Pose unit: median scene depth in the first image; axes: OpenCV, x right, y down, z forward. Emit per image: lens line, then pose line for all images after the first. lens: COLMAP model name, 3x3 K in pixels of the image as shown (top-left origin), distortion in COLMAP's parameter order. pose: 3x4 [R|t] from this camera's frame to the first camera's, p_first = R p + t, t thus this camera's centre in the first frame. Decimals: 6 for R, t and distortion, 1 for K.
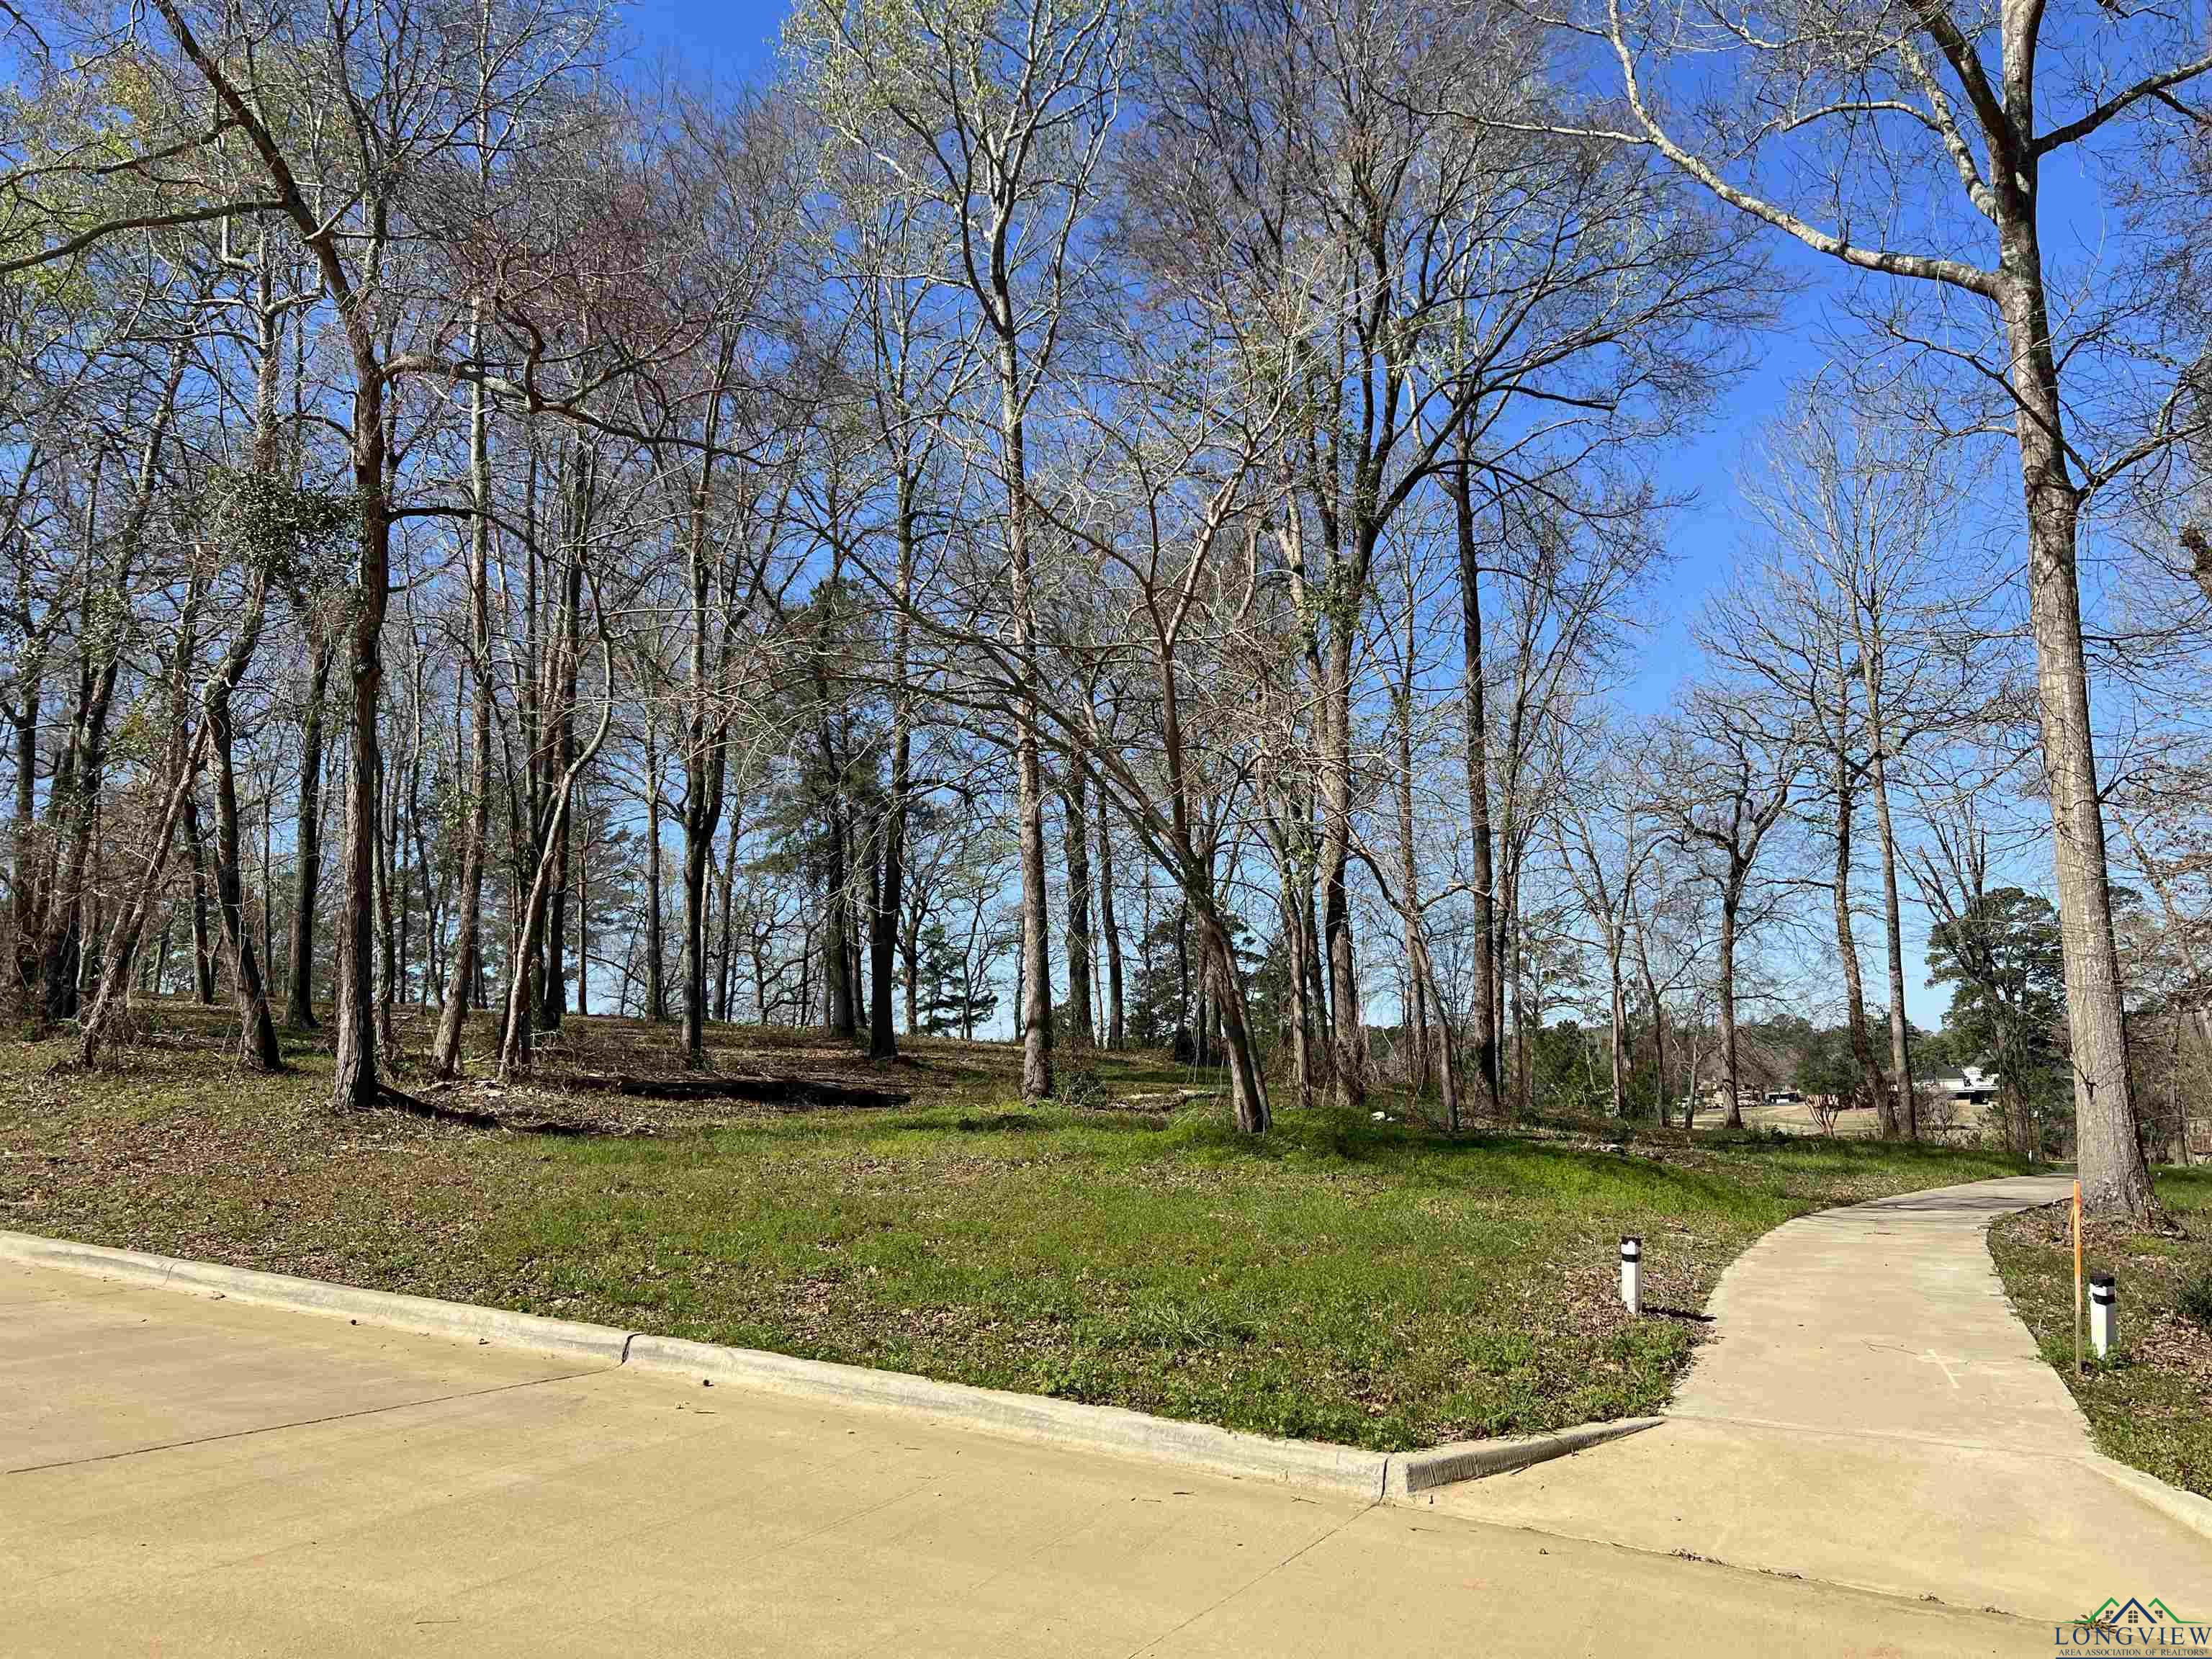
lens RADIAL K [[1635.0, 0, 1109.6], [0, 1635.0, 824.2], [0, 0, 1]] dist [0.062416, -0.069226]
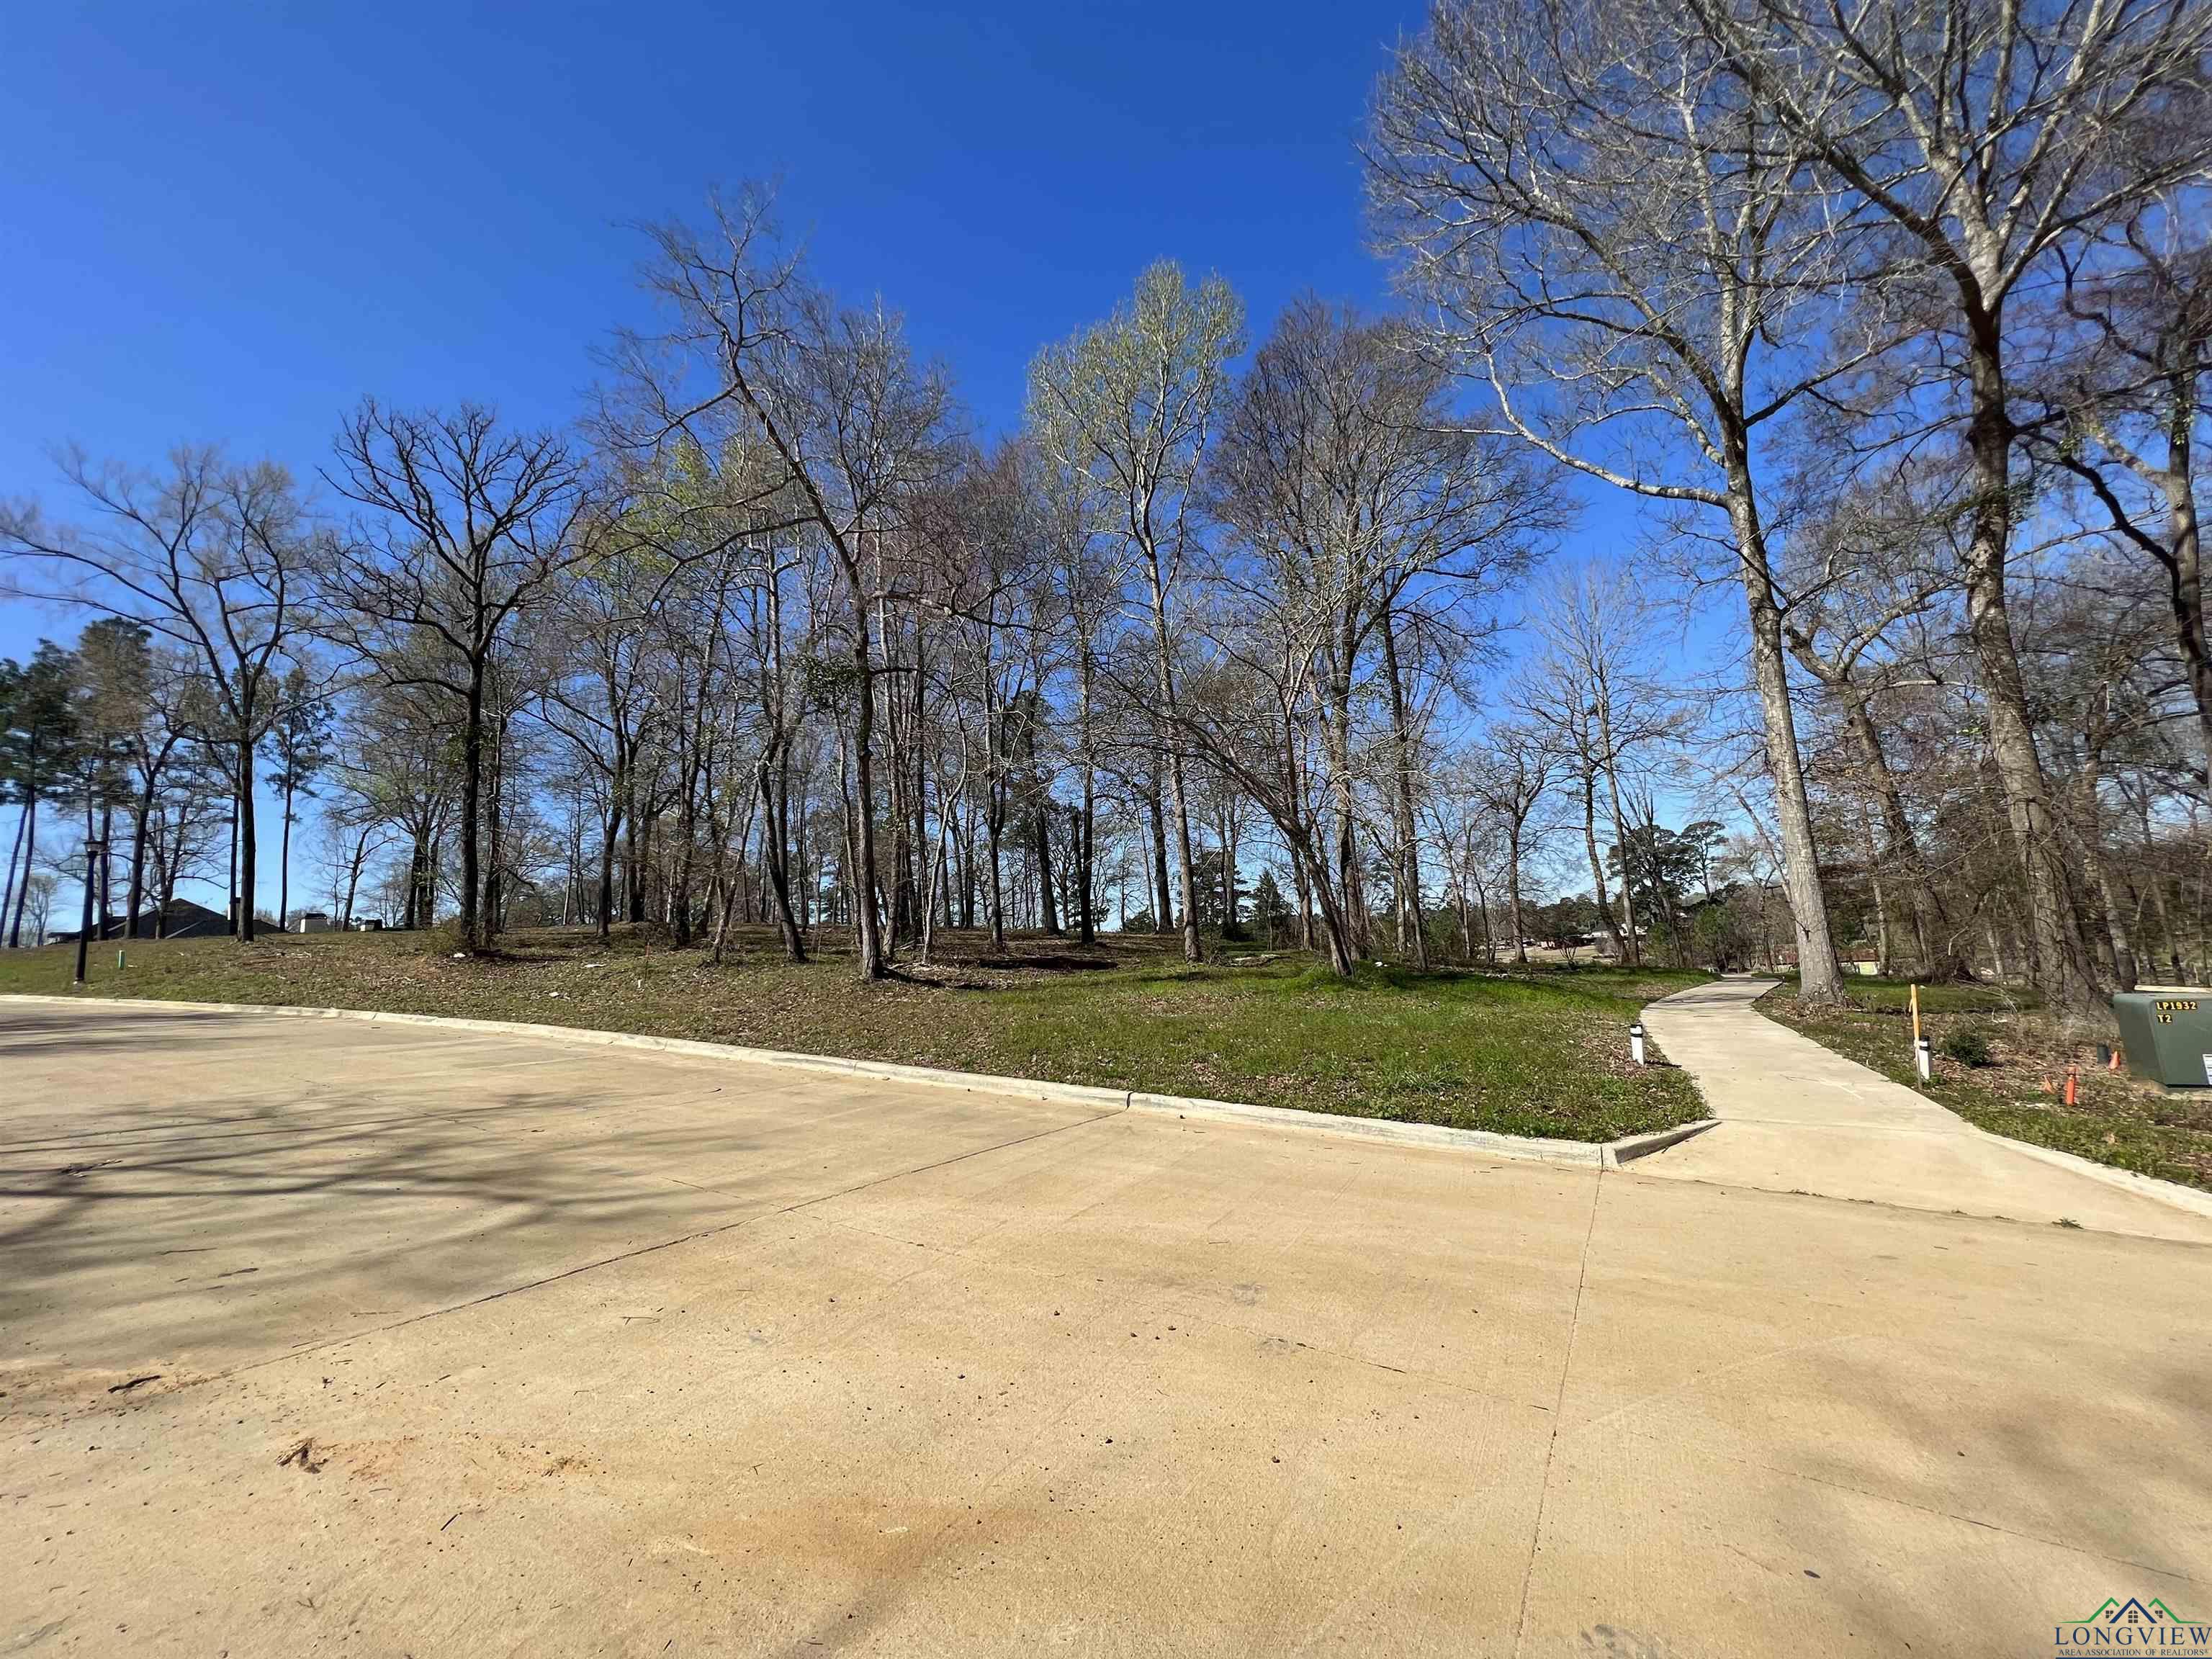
lens RADIAL K [[874.3, 0, 1100.6], [0, 874.3, 822.5], [0, 0, 1]] dist [-0.001772, -0.000061]
pose [[0.997469, -0.046945, -0.053407, -0.107284], [0.047435, 0.998843, 0.007950, -0.007053], [0.052972, -0.010463, 0.998541, -0.008794]]
